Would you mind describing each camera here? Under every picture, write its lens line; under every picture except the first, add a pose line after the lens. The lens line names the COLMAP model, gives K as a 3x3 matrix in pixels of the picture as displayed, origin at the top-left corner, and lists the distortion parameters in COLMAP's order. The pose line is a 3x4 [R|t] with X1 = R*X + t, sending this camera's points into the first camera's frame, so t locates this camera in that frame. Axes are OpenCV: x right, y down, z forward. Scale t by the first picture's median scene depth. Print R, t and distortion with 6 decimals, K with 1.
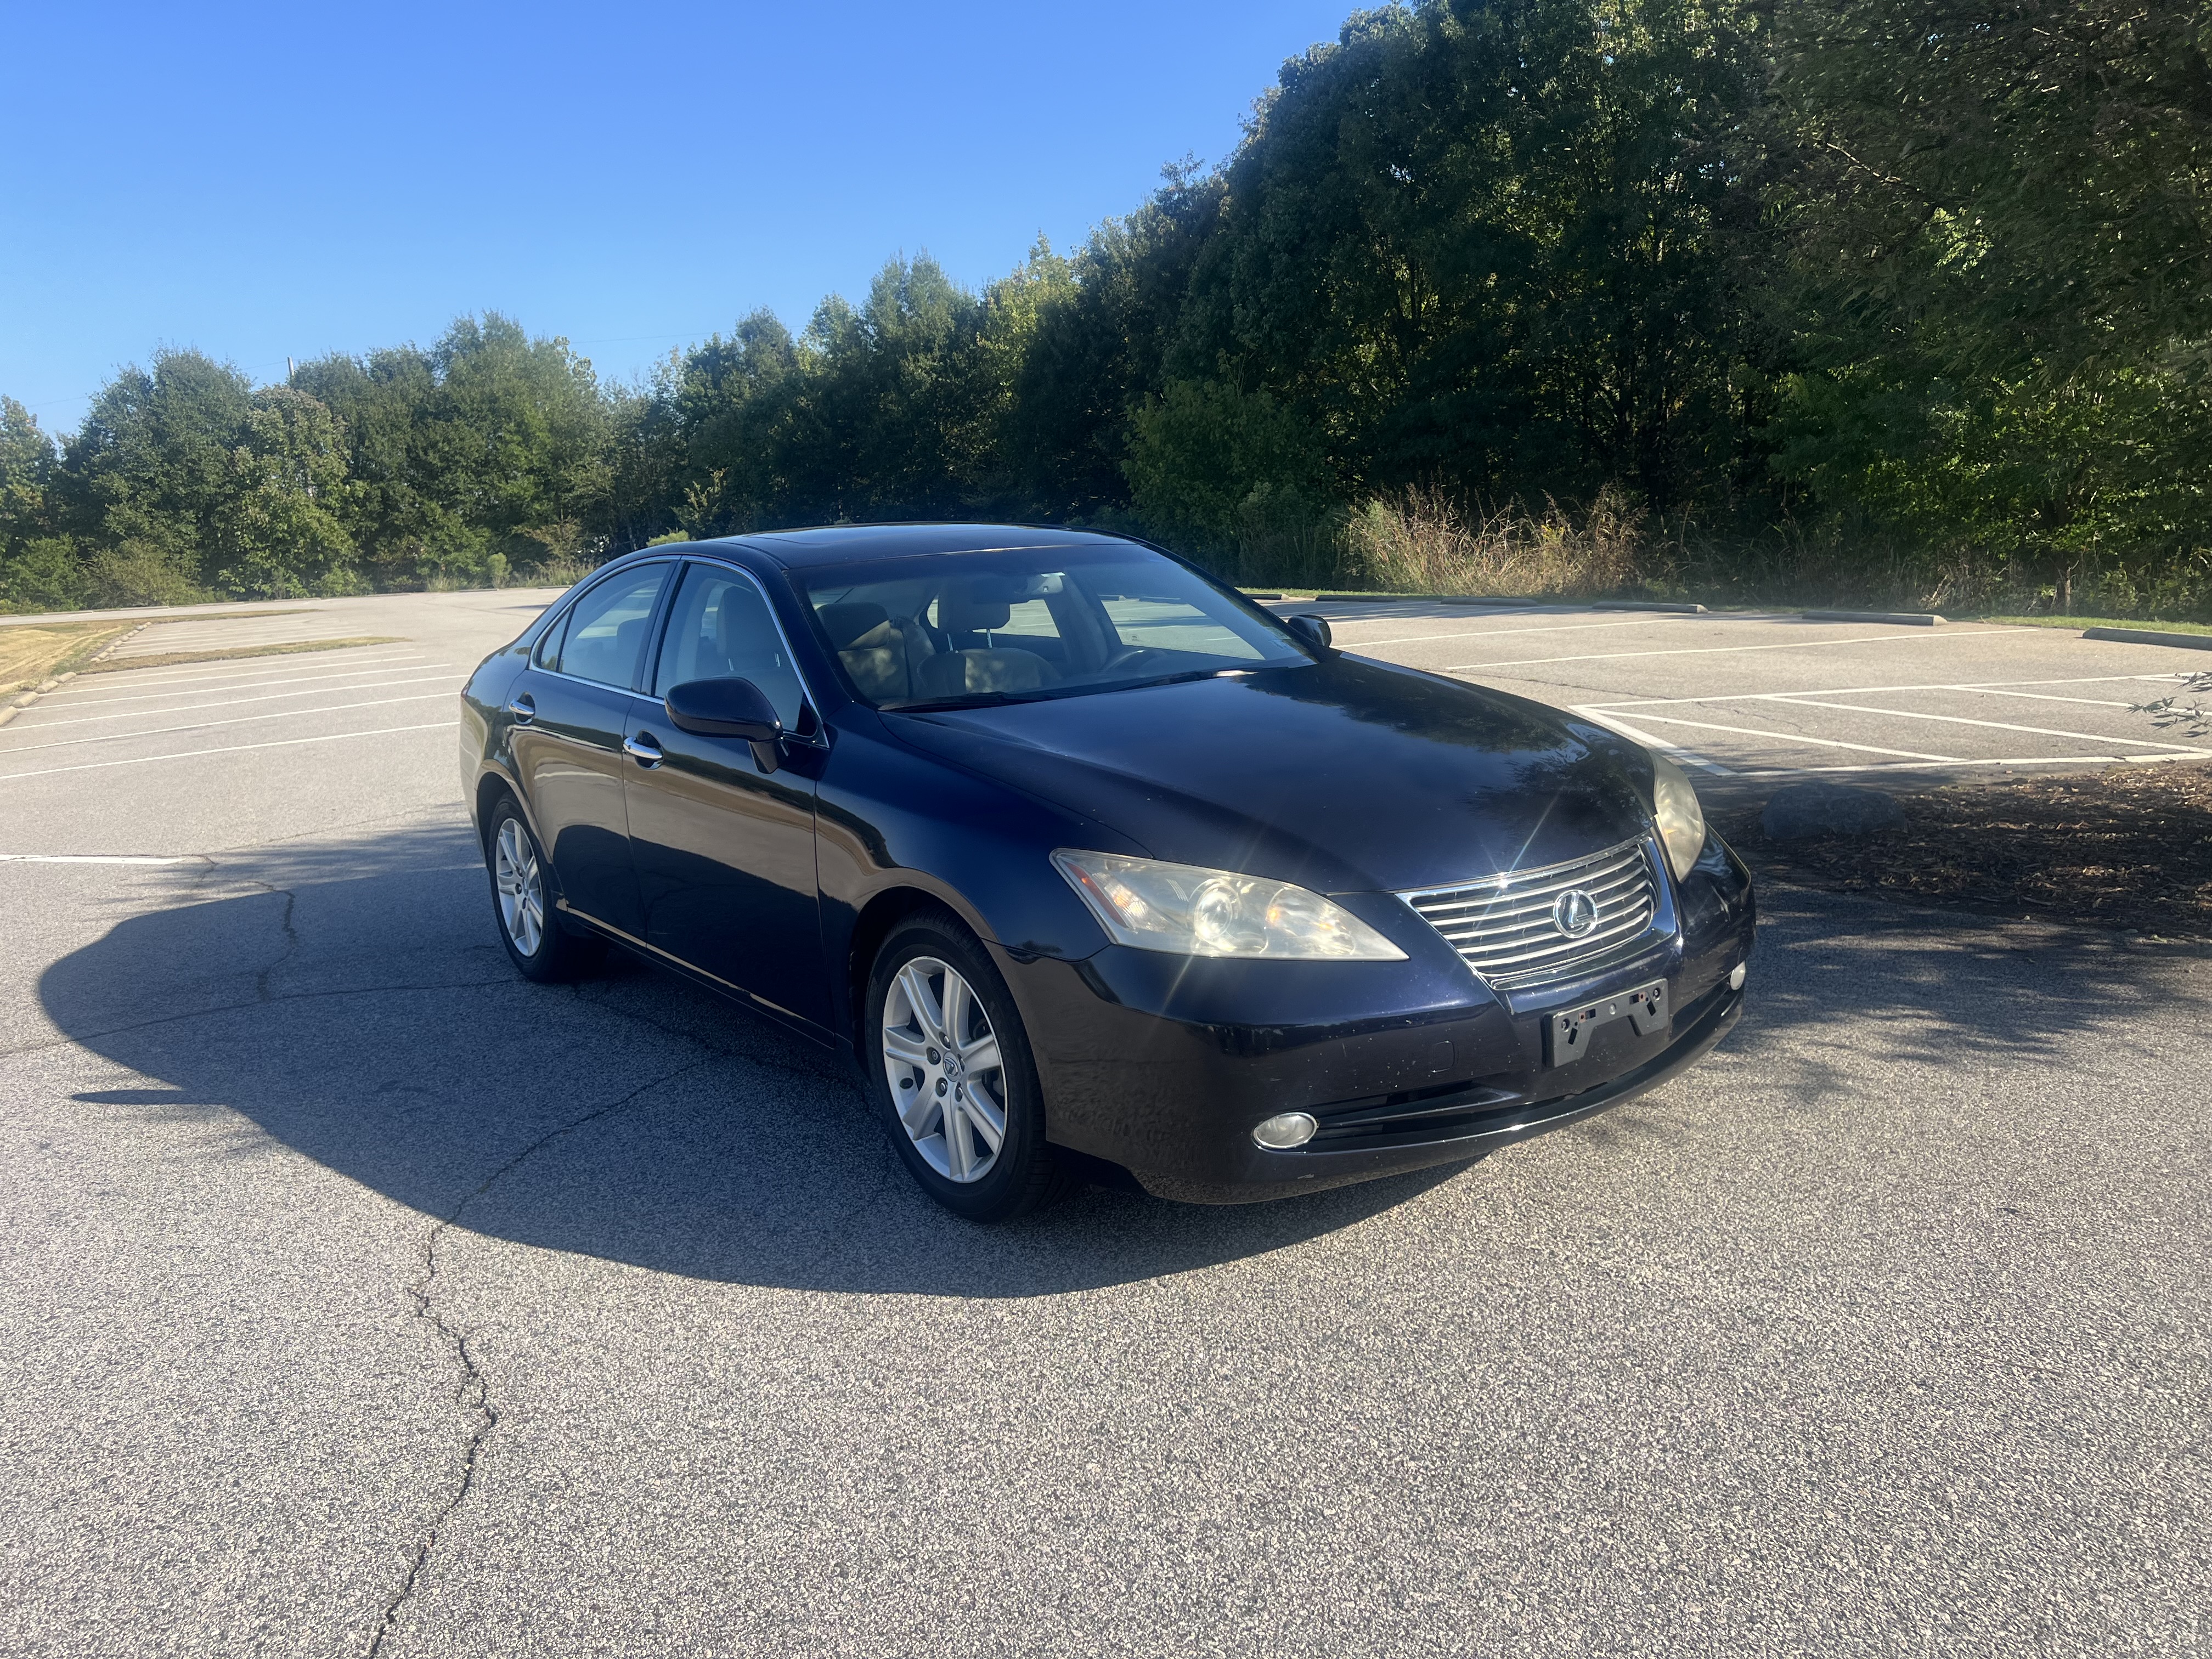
lens RADIAL K [[1665.0, 0, 1100.0], [0, 1665.0, 842.7], [0, 0, 1]] dist [0.035658, -0.047626]
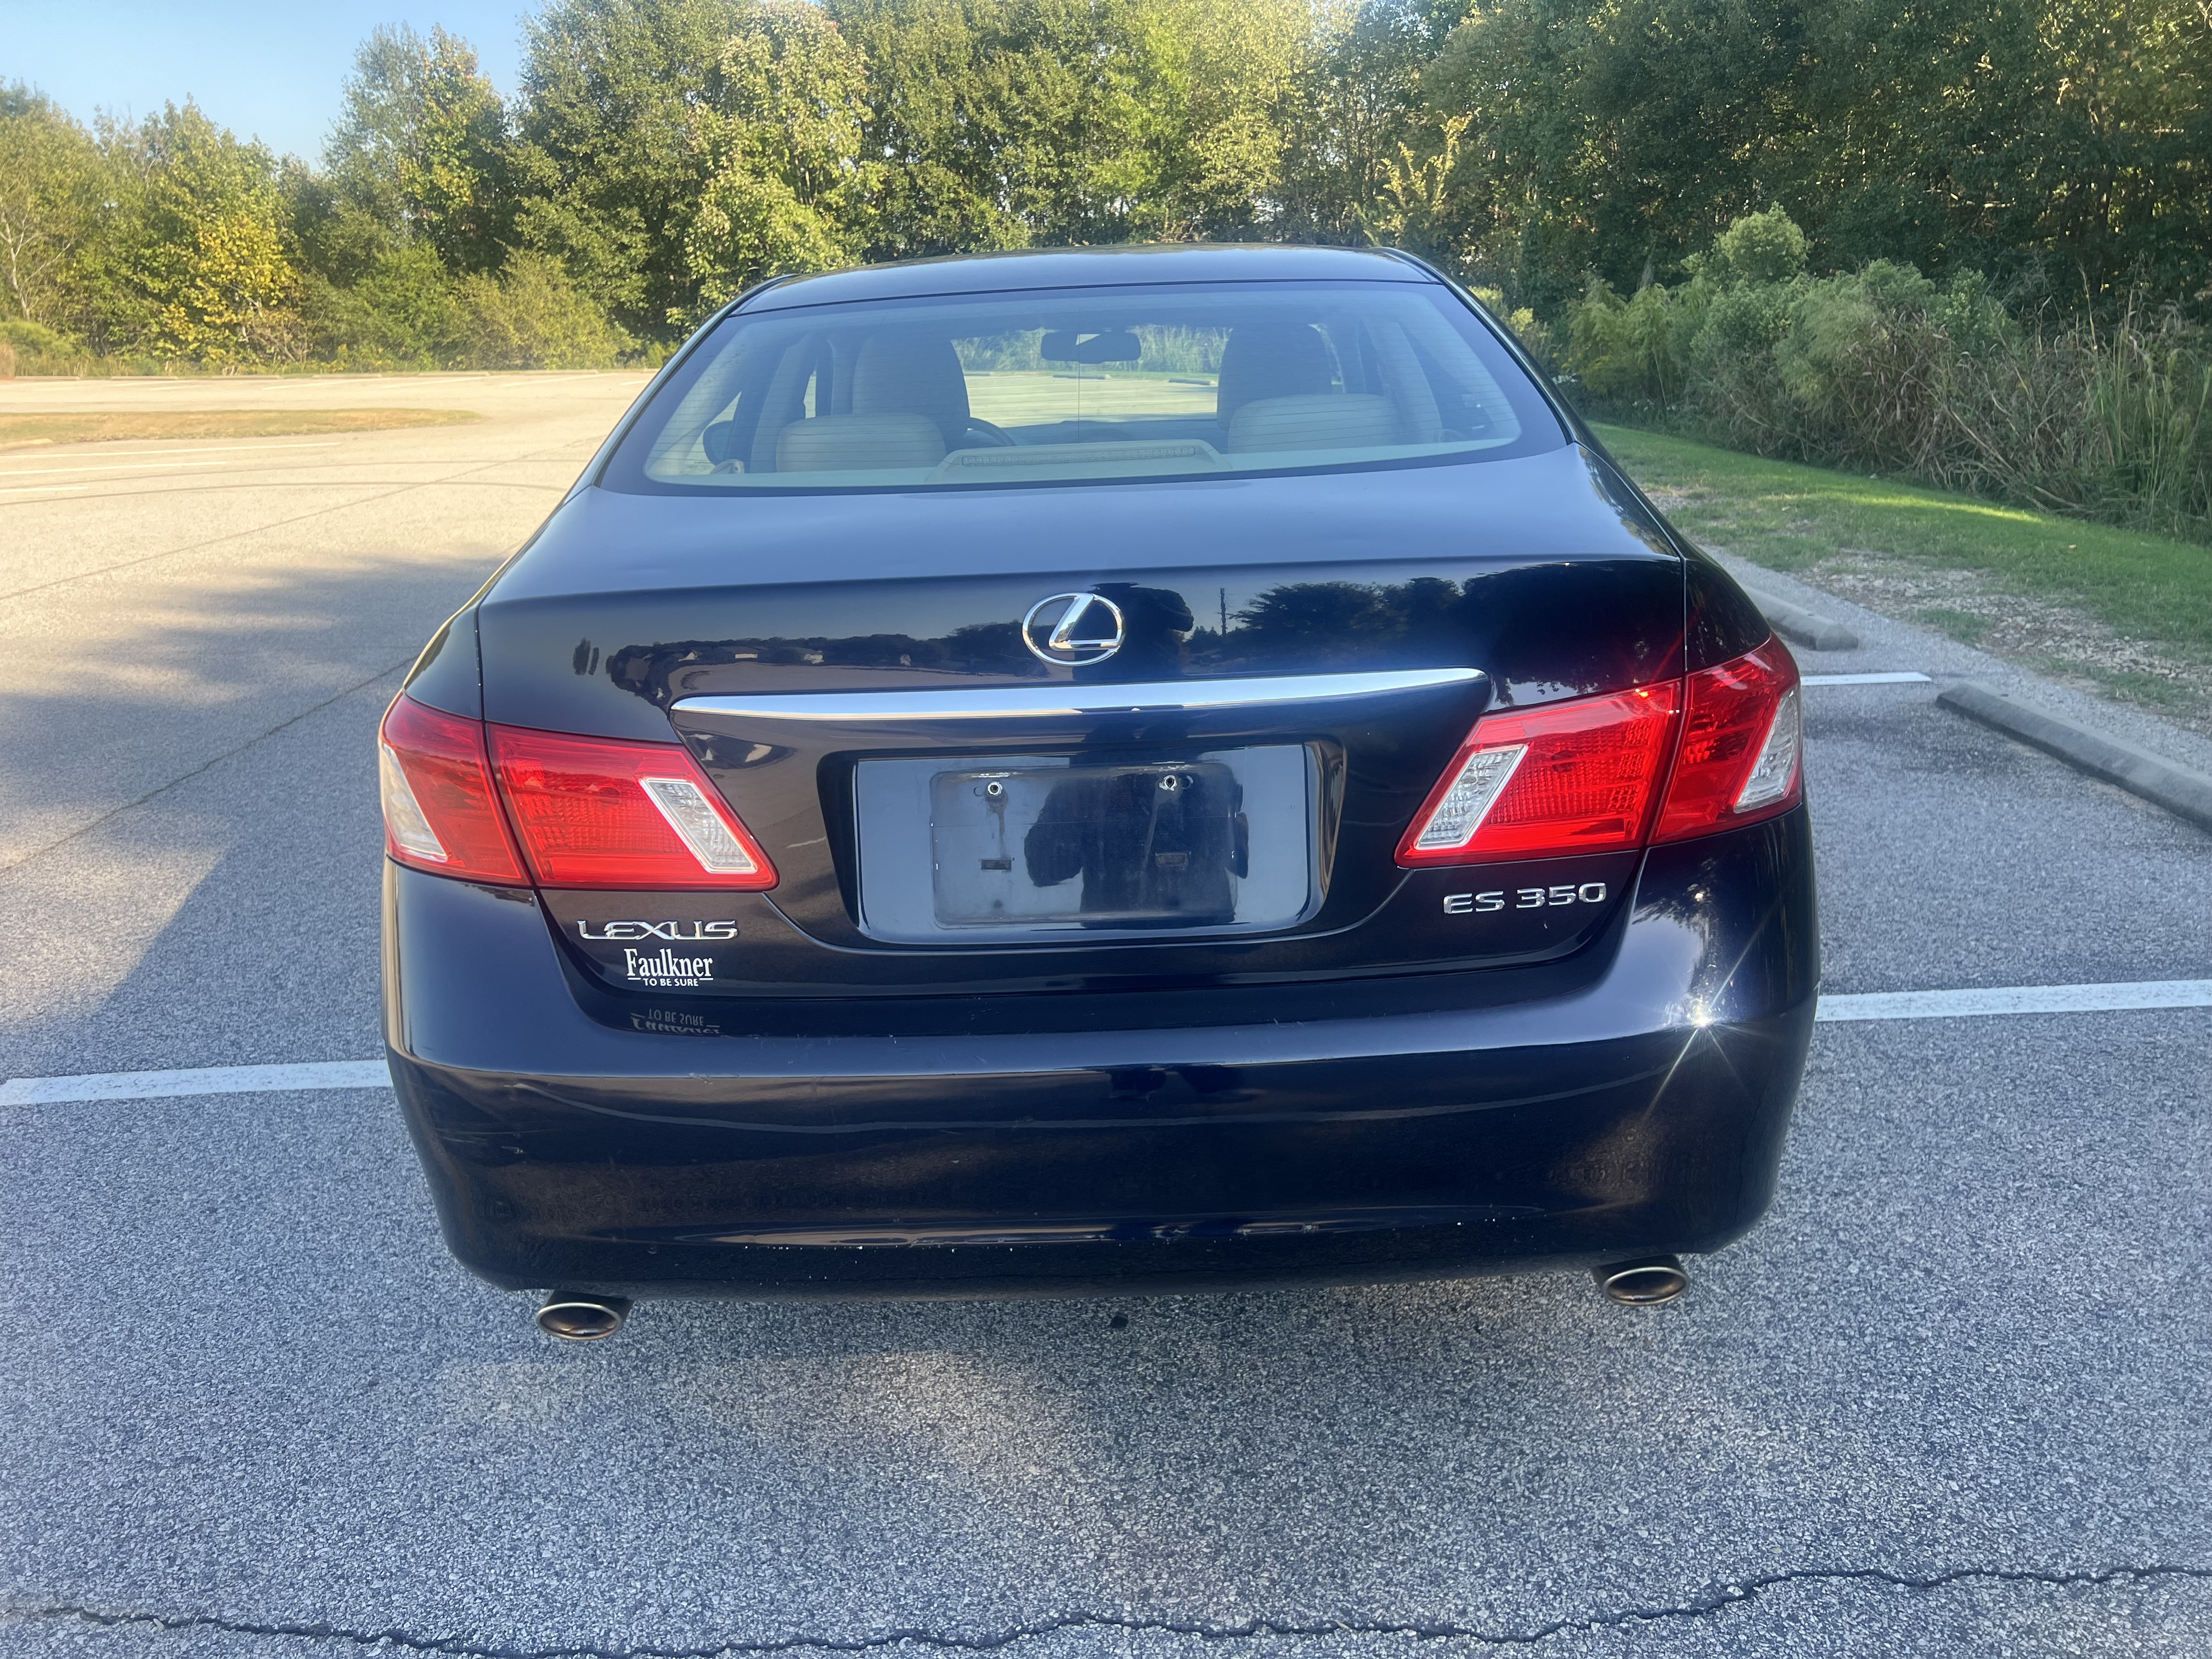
lens RADIAL K [[1665.0, 0, 1093.6], [0, 1665.0, 817.9], [0, 0, 1]] dist [0.035658, -0.047626]
pose [[0.895676, 0.157771, -0.415779, -0.088612], [-0.099816, 0.982419, 0.157764, -0.087687], [0.433360, -0.099804, 0.895678, 0.475007]]
